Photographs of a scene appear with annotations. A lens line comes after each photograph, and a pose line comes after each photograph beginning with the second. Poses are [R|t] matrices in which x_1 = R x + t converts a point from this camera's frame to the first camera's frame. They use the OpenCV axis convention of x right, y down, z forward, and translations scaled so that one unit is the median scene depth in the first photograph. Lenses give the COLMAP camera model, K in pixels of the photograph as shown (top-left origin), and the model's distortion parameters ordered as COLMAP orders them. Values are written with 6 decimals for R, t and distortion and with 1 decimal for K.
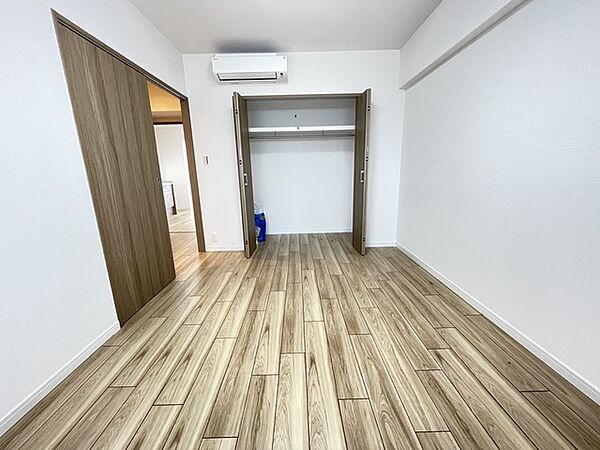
lens RADIAL K [[243.8, 0, 299.4], [0, 243.8, 225.2], [0, 0, 1]] dist [-0.000969, 0.000011]
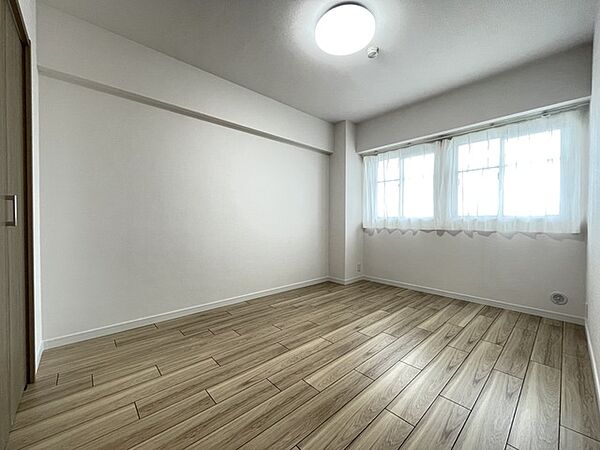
lens RADIAL K [[243.8, 0, 299.7], [0, 243.8, 224.9], [0, 0, 1]] dist [-0.000969, 0.000011]
pose [[-0.665502, 0.011308, 0.746310, -0.626655], [0.181828, 0.972219, 0.147410, -0.263874], [-0.723910, 0.233801, -0.649070, 1.543787]]
